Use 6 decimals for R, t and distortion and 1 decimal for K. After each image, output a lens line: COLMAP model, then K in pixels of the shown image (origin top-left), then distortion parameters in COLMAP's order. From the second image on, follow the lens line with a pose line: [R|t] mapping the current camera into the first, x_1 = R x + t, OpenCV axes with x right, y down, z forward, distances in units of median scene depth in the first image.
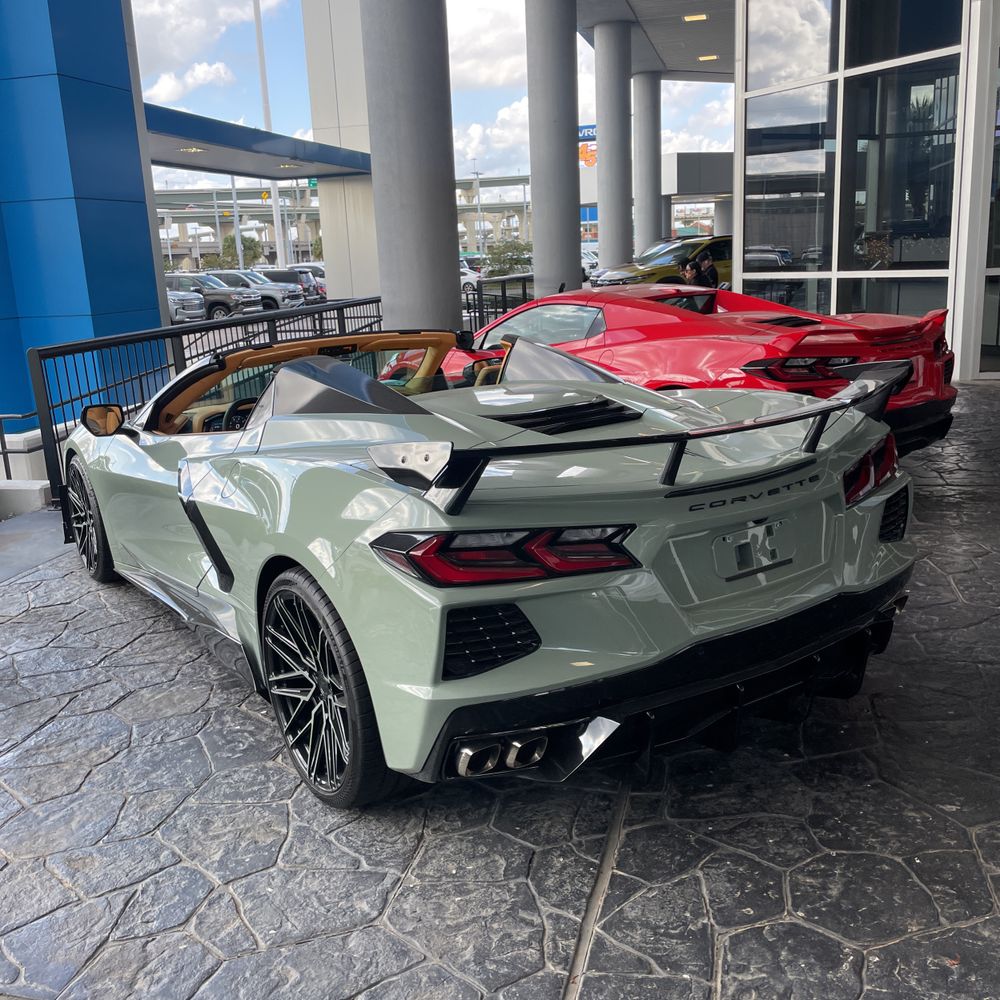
lens RADIAL K [[1020.3, 0, 491.8], [0, 1020.3, 493.0], [0, 0, 1]] dist [0.016455, 0.000000]
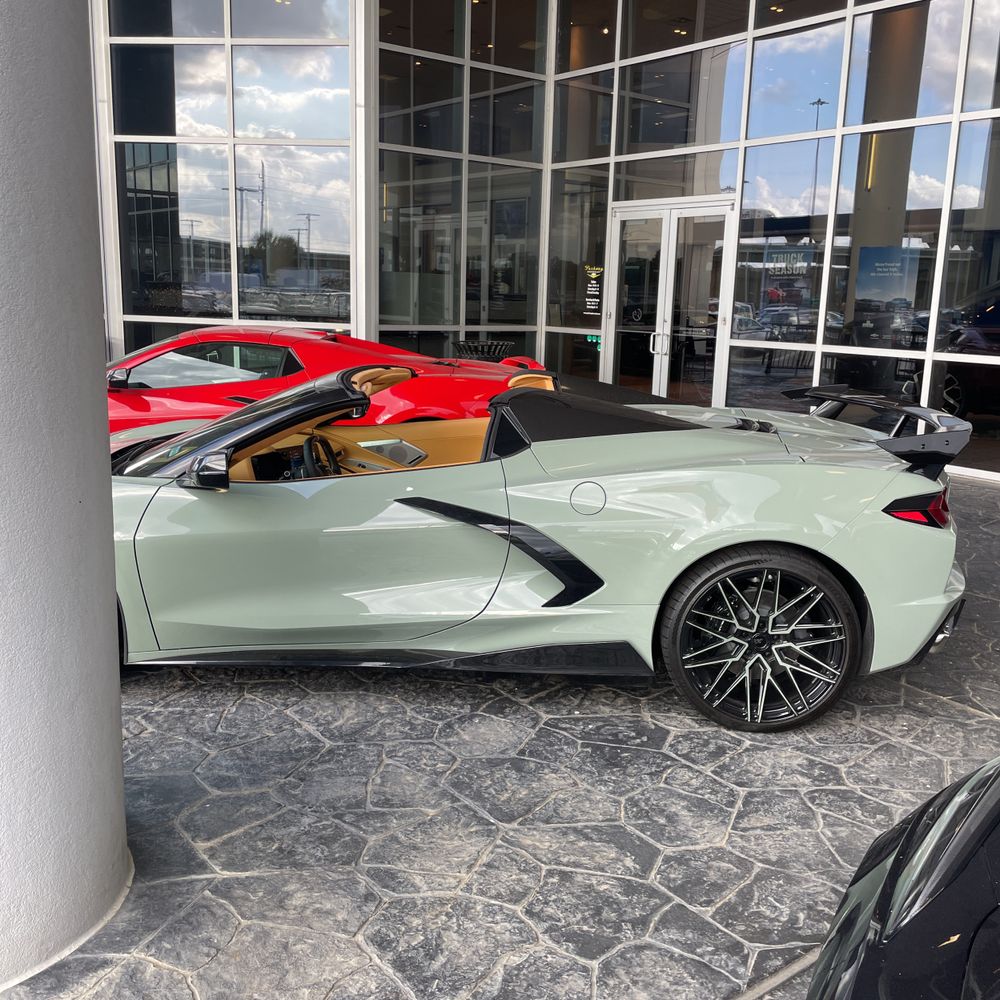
lens RADIAL K [[1020.3, 0, 505.9], [0, 1020.3, 483.0], [0, 0, 1]] dist [0.016455, 0.000000]
pose [[0.609481, -0.078110, 0.788943, -0.866595], [0.120529, 0.992696, 0.005170, -0.033600], [-0.783585, 0.091939, 0.614444, 0.287805]]
